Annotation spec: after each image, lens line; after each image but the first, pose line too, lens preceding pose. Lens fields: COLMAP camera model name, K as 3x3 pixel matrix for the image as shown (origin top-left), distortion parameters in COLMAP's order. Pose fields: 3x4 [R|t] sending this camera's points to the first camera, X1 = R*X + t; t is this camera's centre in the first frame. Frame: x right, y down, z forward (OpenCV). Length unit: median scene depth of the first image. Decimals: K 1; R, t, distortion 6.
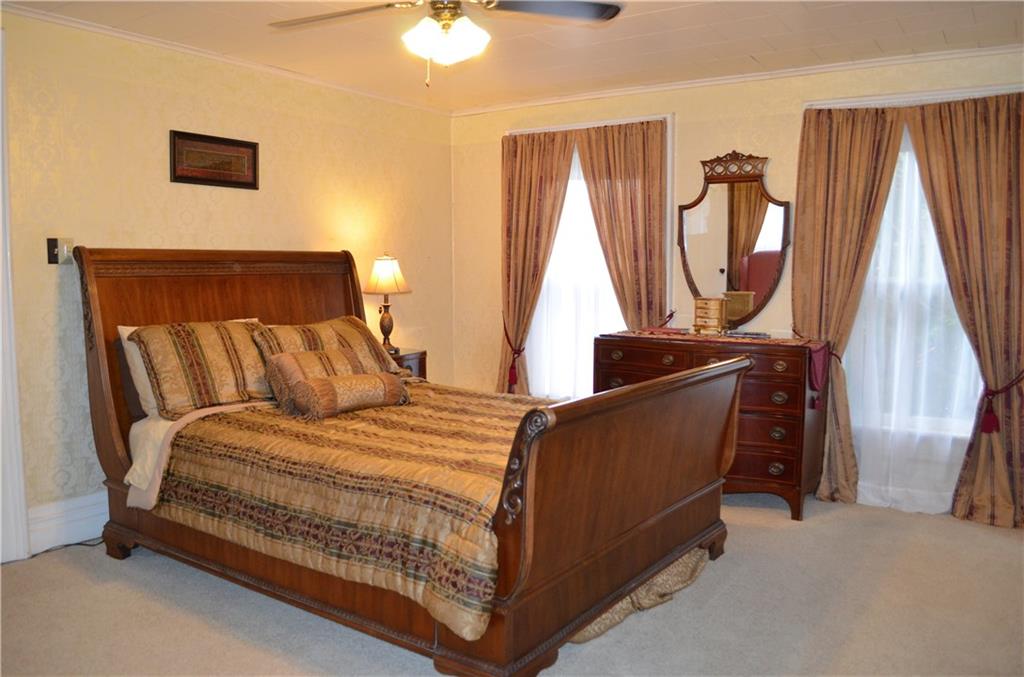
lens RADIAL K [[814.6, 0, 511.7], [0, 814.6, 360.5], [0, 0, 1]] dist [-0.117326, 0.001232]
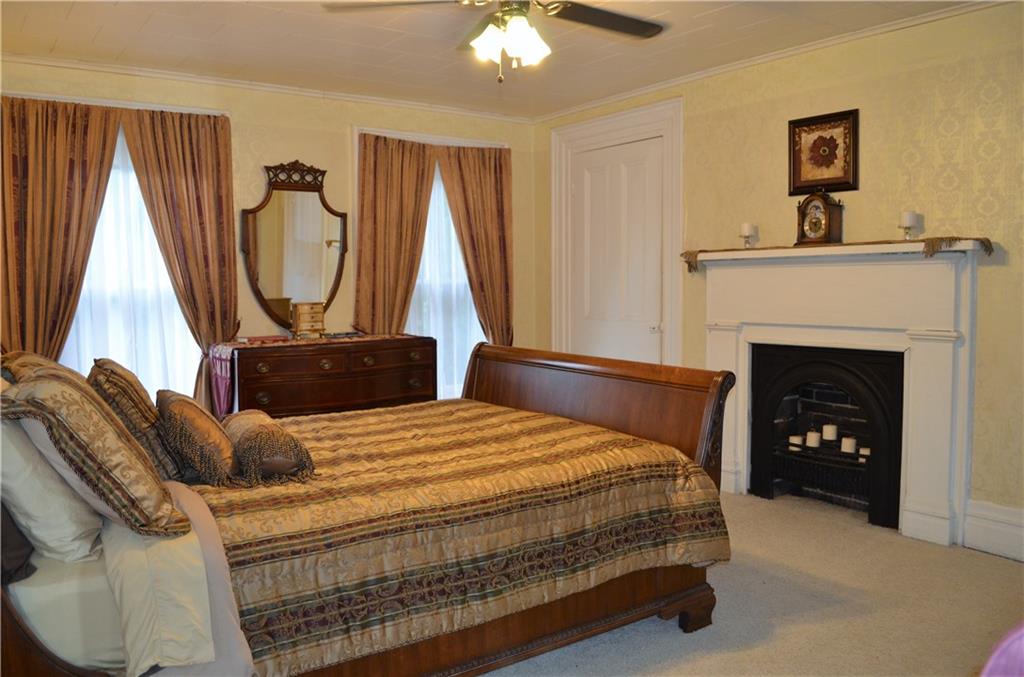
lens RADIAL K [[796.3, 0, 512.0], [0, 796.3, 338.5], [0, 0, 1]] dist [-0.073472, 0.005208]
pose [[0.357878, -0.074018, 0.930830, -0.622597], [0.105194, 0.993703, 0.038573, -0.042782], [-0.927824, 0.084113, 0.363411, 0.399800]]
